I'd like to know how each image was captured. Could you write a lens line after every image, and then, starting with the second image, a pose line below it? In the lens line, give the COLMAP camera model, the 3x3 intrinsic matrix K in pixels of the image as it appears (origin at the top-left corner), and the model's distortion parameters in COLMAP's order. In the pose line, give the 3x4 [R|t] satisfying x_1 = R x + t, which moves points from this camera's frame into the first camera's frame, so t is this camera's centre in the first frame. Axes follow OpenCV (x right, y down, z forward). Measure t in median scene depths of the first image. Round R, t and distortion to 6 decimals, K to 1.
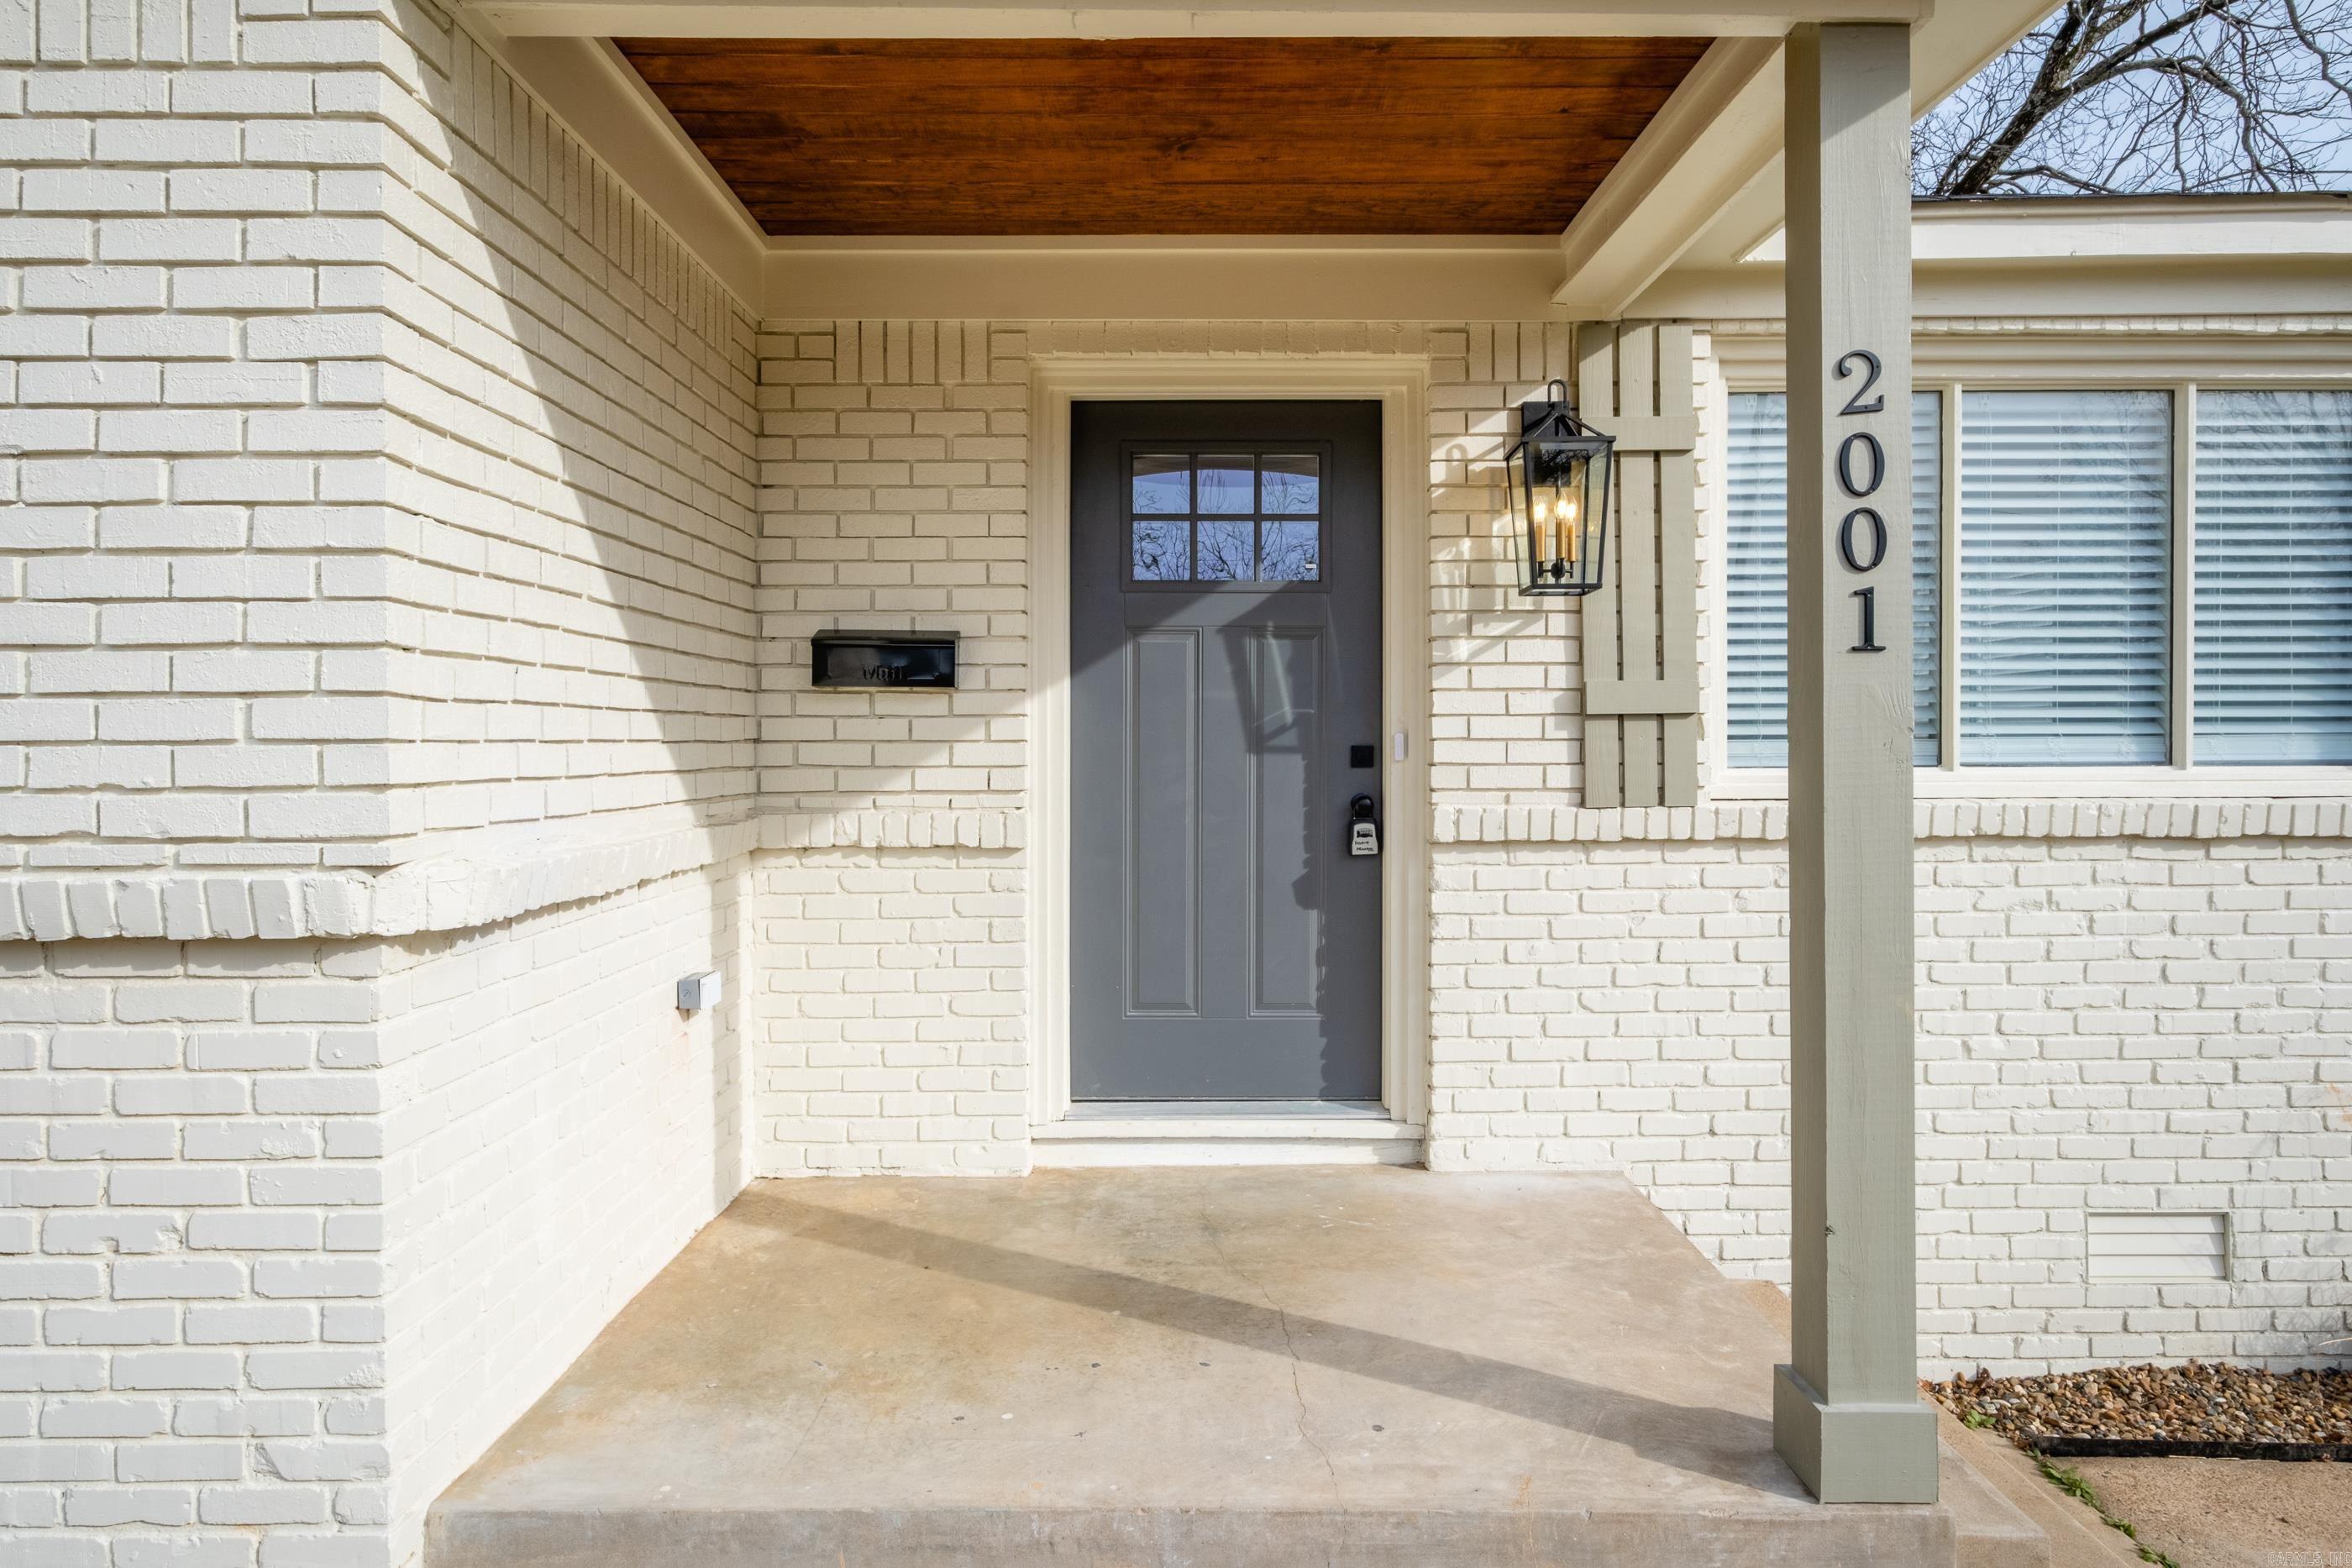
lens RADIAL K [[1488.7, 0, 1169.4], [0, 1488.7, 763.0], [0, 0, 1]] dist [-0.006466, -0.000013]
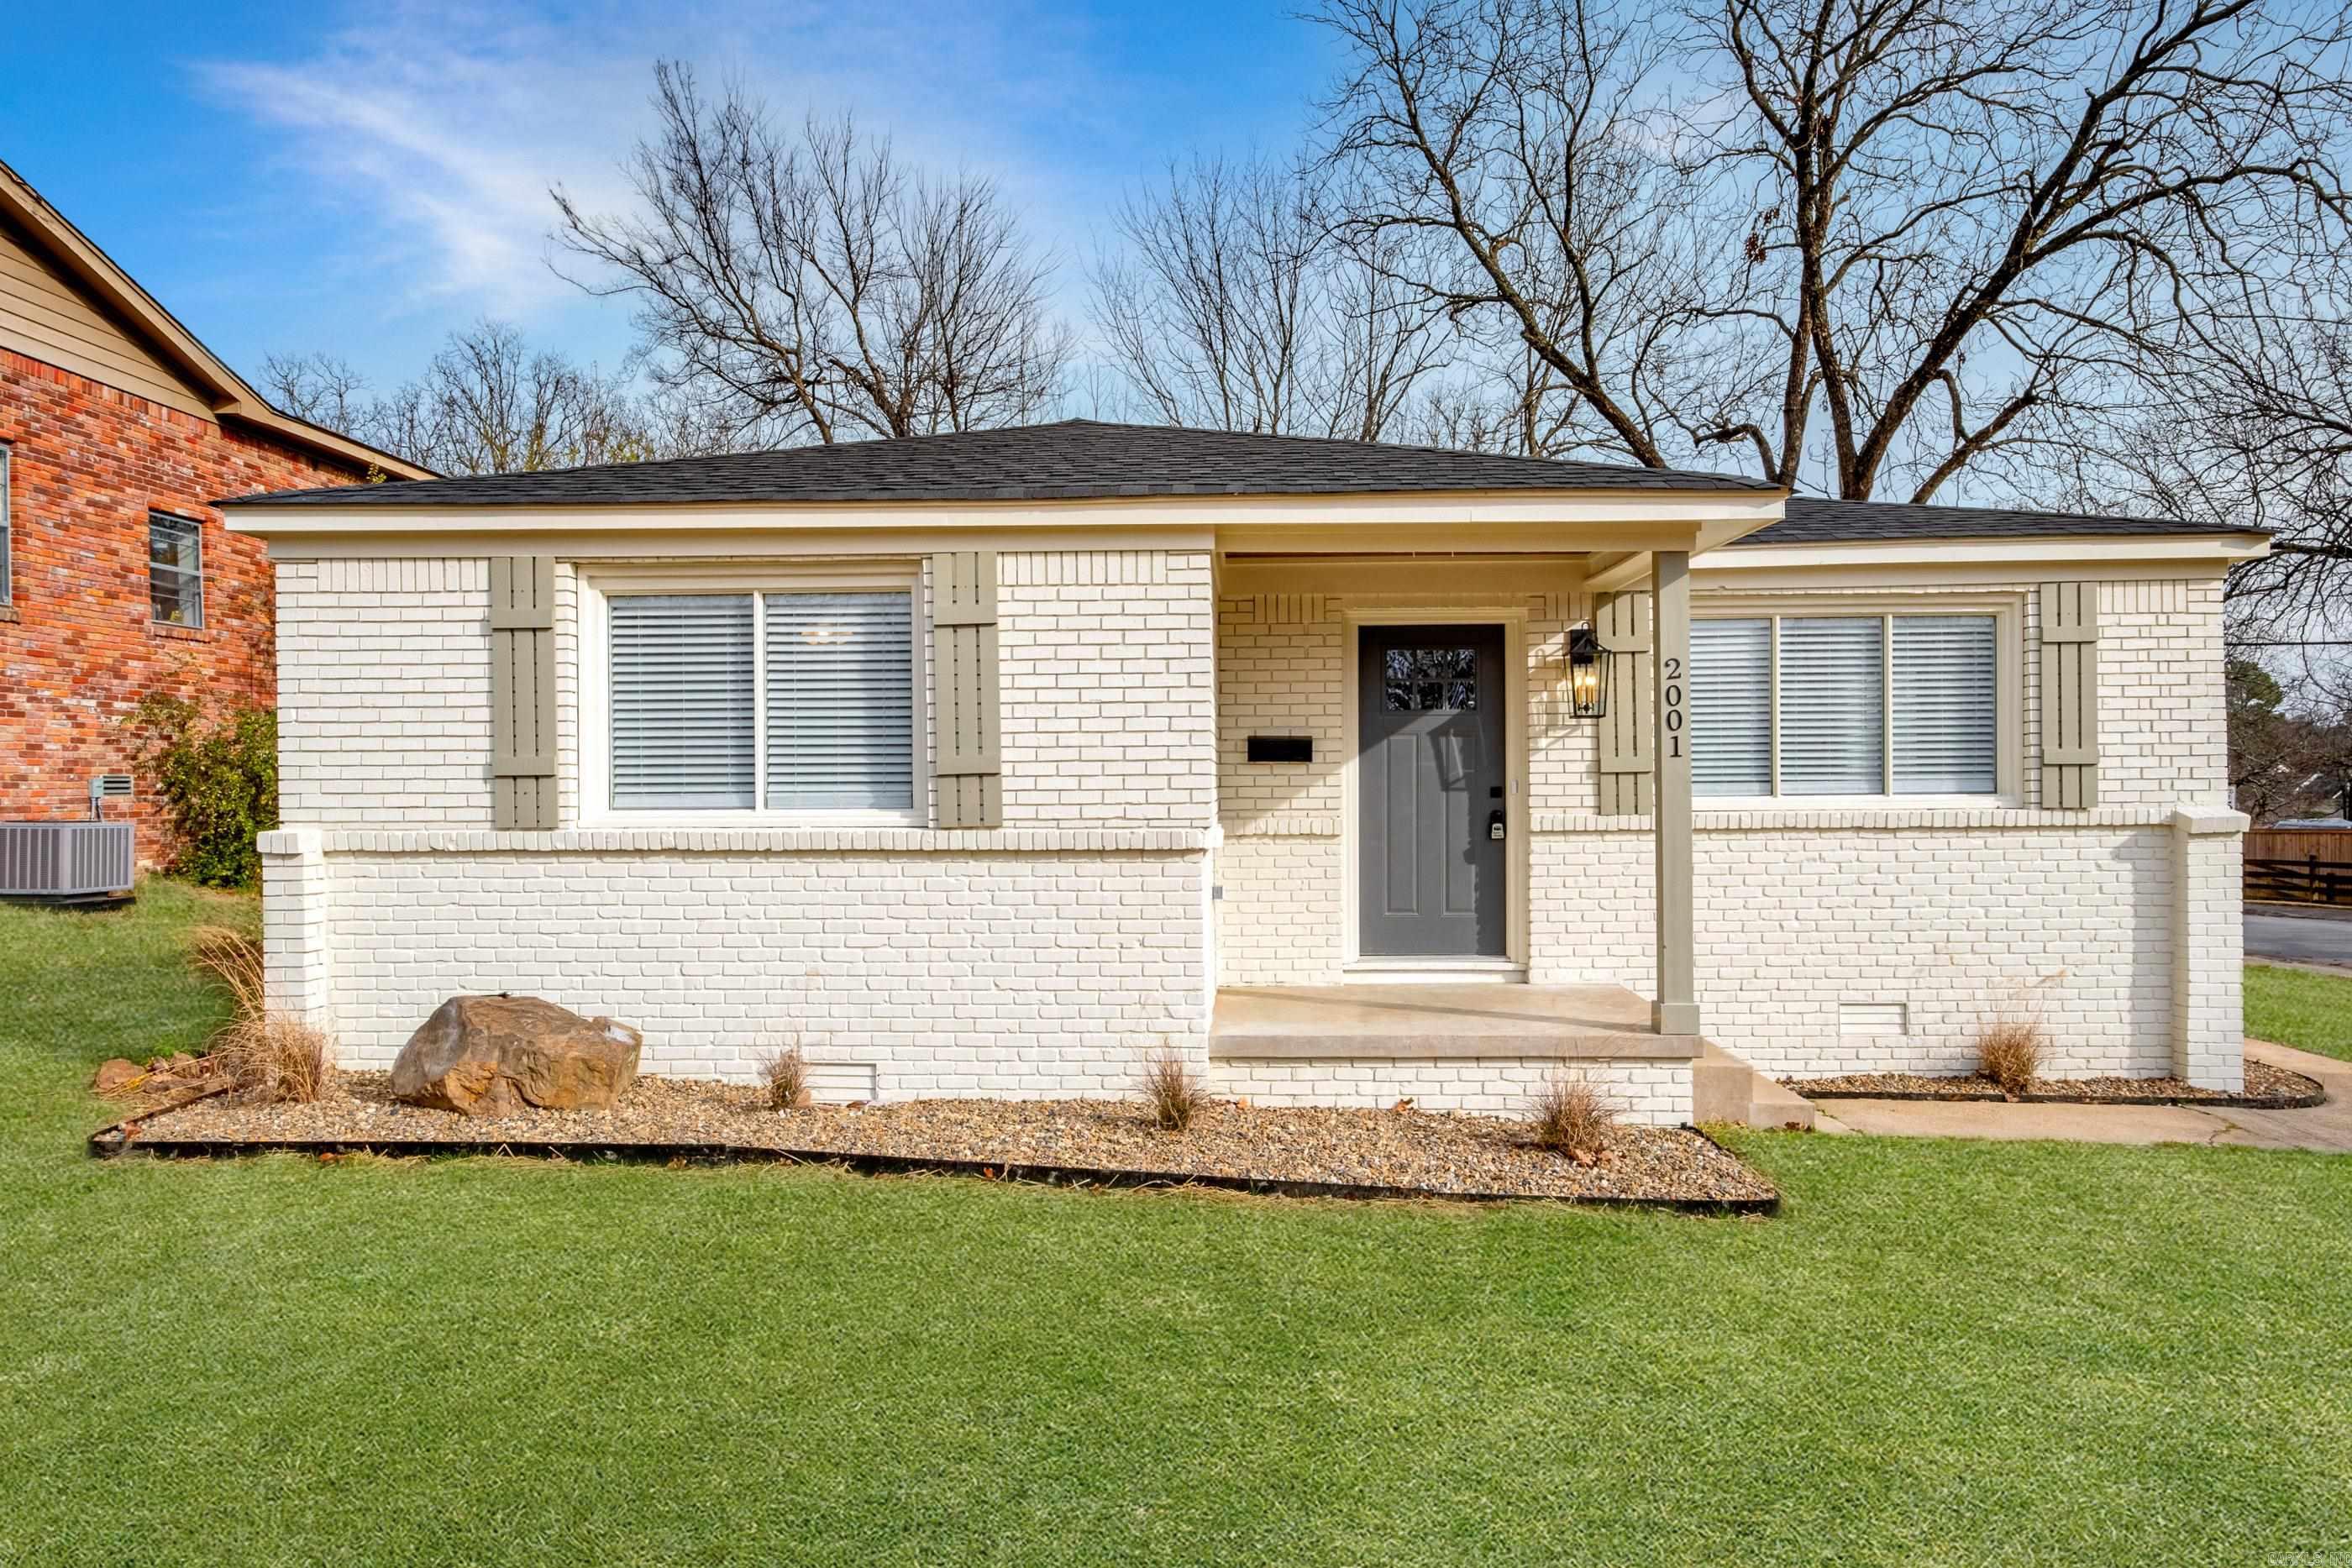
lens RADIAL K [[1488.7, 0, 1180.1], [0, 1488.7, 801.3], [0, 0, 1]] dist [-0.006466, -0.000013]
pose [[0.998790, -0.004594, -0.048971, -0.226823], [0.004628, 0.999989, 0.000571, 0.005510], [0.048968, -0.000797, 0.998800, -1.195968]]
